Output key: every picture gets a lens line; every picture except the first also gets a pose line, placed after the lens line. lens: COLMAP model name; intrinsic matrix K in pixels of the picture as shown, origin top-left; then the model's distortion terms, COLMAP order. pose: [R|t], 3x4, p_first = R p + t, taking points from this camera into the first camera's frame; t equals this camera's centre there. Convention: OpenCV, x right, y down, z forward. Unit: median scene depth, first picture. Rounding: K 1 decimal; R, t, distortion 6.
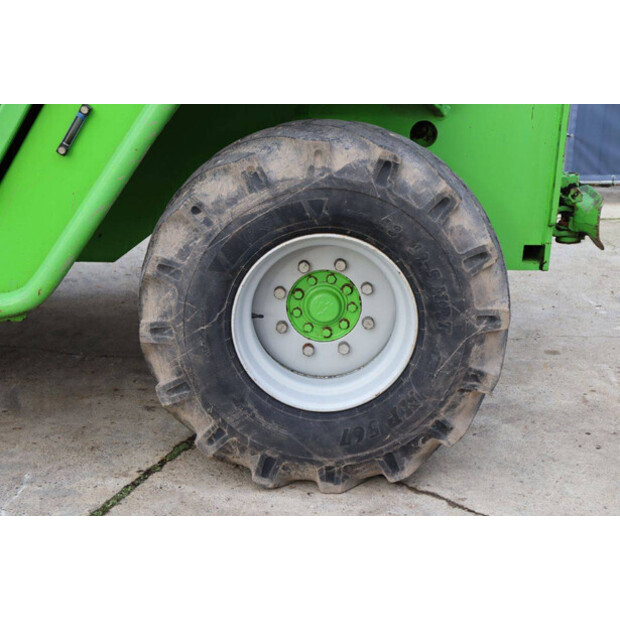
lens RADIAL K [[1076.4, 0, 310.0], [0, 1076.4, 310.0], [0, 0, 1]] dist [0.213300, 0.016034]
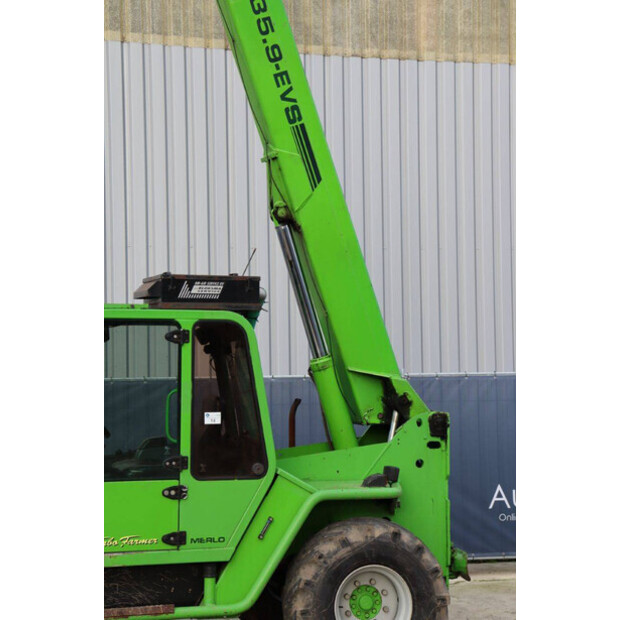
lens RADIAL K [[1522.5, 0, 310.0], [0, 1522.5, 310.0], [0, 0, 1]] dist [0.449541, 0.016530]
pose [[0.967177, -0.014377, 0.253696, -0.952071], [0.093866, 0.947996, -0.304125, 0.407764], [-0.236130, 0.317956, 0.918230, -2.210382]]
